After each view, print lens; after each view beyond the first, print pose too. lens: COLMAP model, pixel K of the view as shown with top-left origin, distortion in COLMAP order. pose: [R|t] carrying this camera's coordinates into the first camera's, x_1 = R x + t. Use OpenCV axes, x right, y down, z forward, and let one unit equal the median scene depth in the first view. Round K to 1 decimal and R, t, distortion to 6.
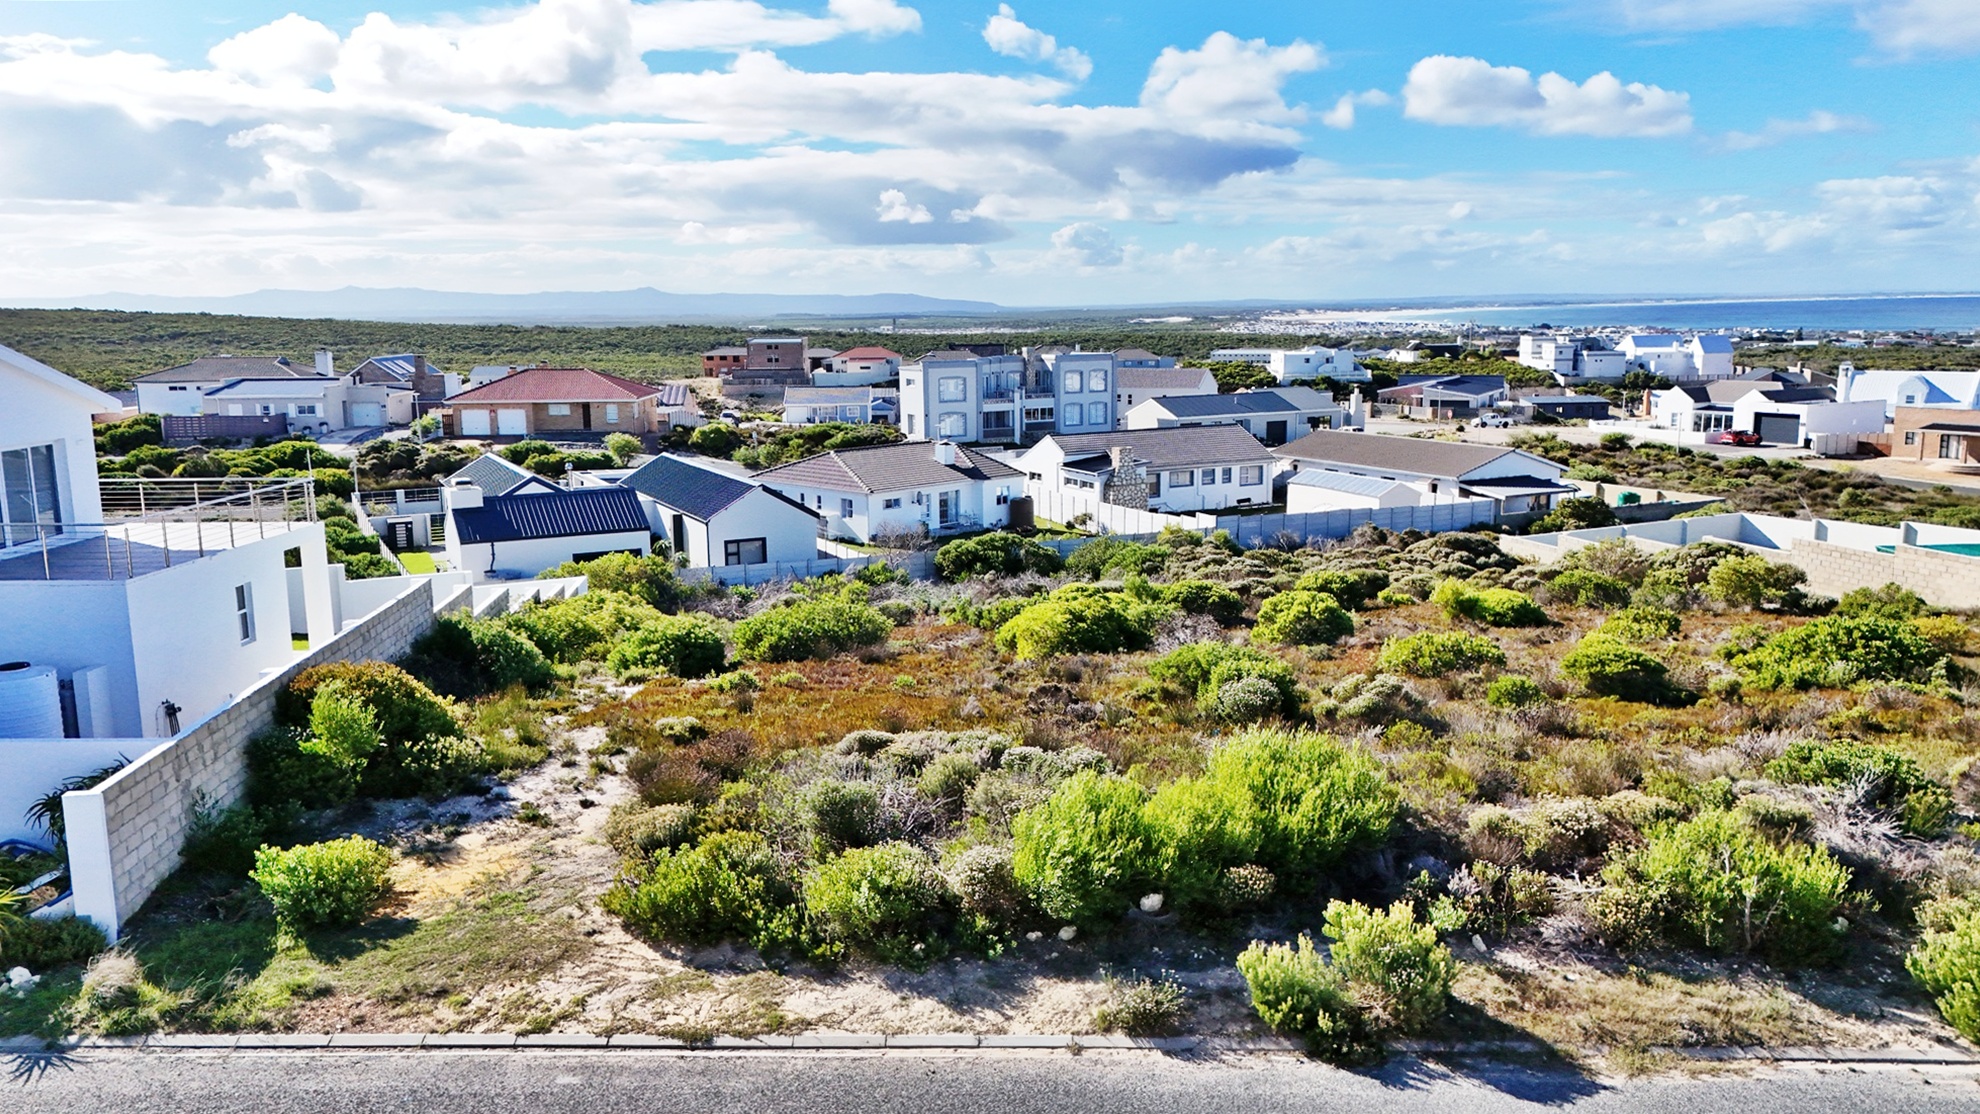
lens RADIAL K [[1486.5, 0, 990.0], [0, 1486.5, 557.0], [0, 0, 1]] dist [0.099505, -0.114896]
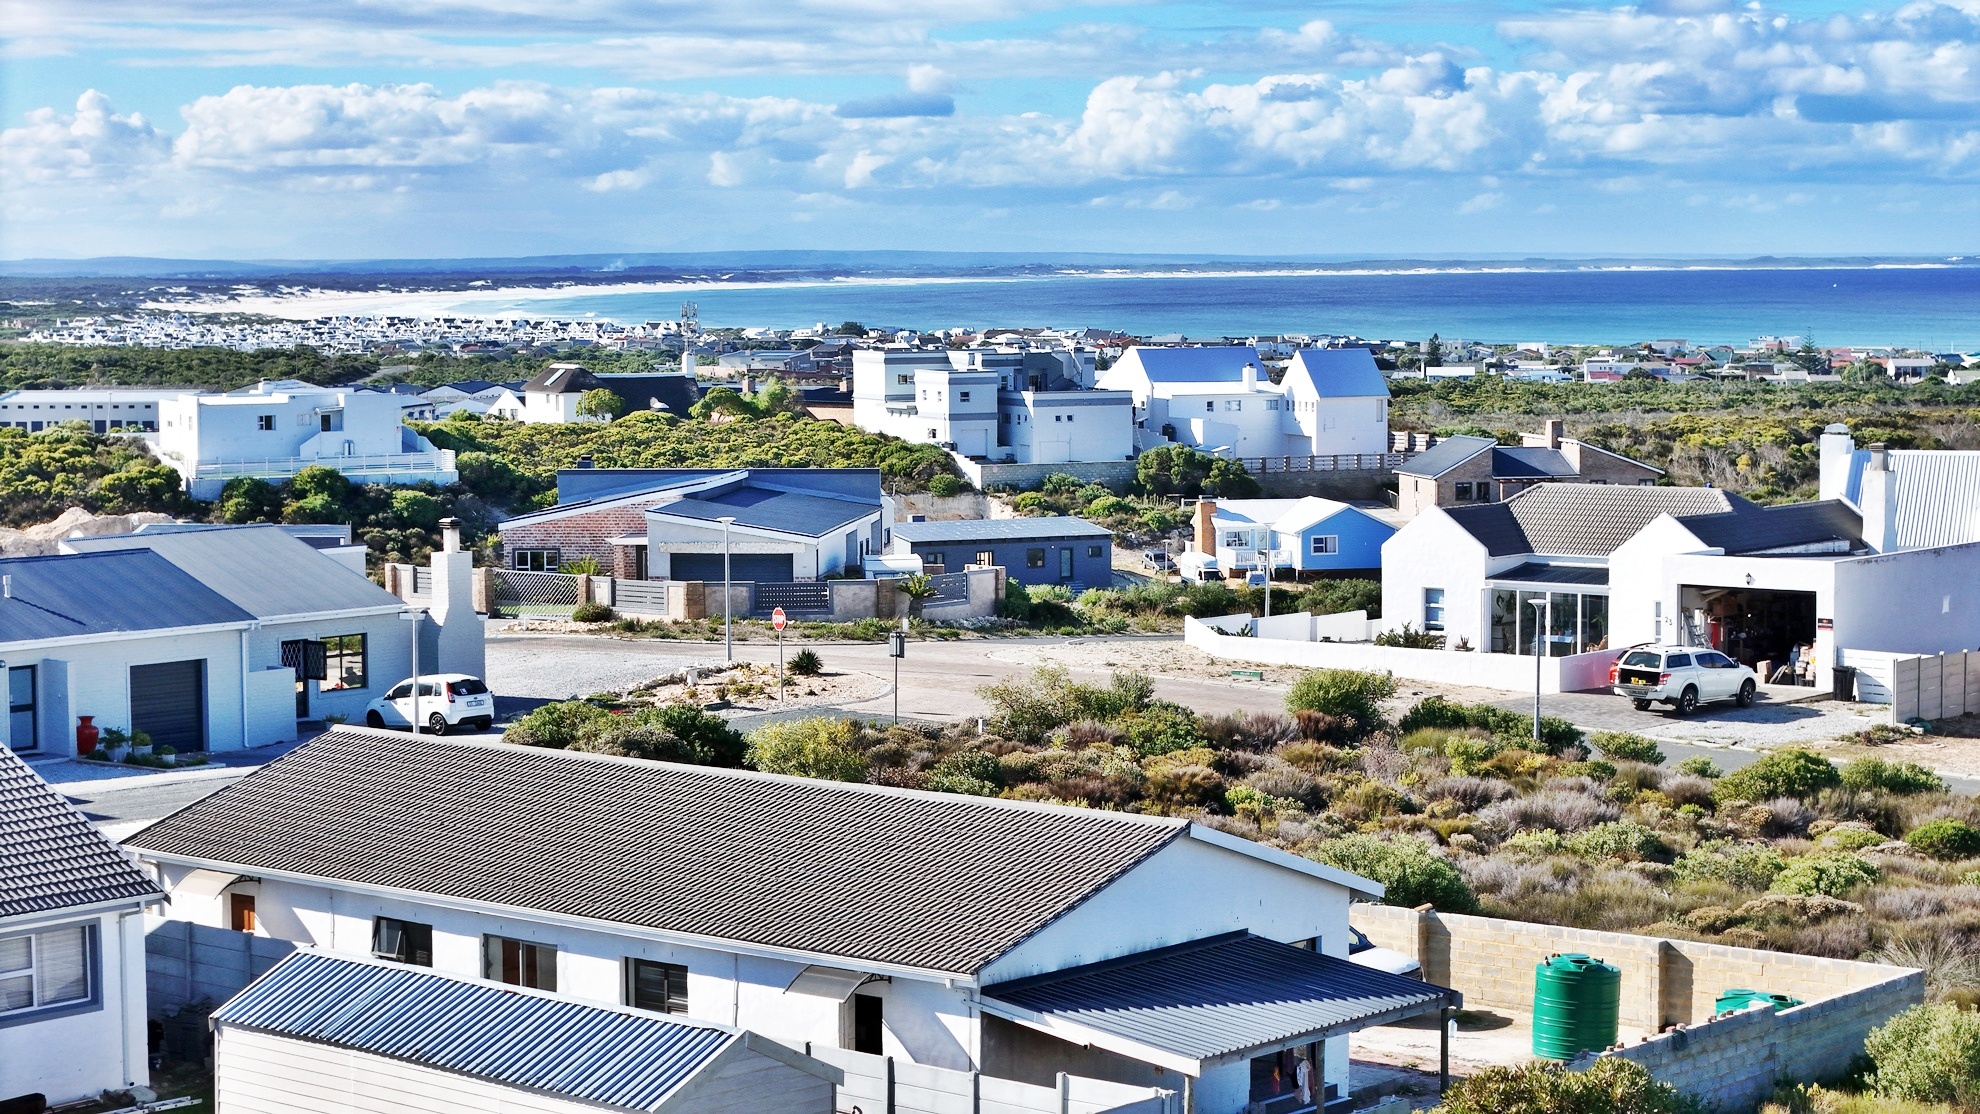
lens RADIAL K [[3876.7, 0, 990.0], [0, 3876.7, 557.0], [0, 0, 1]] dist [-0.231106, 0.873021]
pose [[0.923566, -0.023360, 0.382728, 0.034544], [0.059303, 0.994834, -0.082387, -0.023005], [-0.378827, 0.098787, 0.920180, 0.165029]]
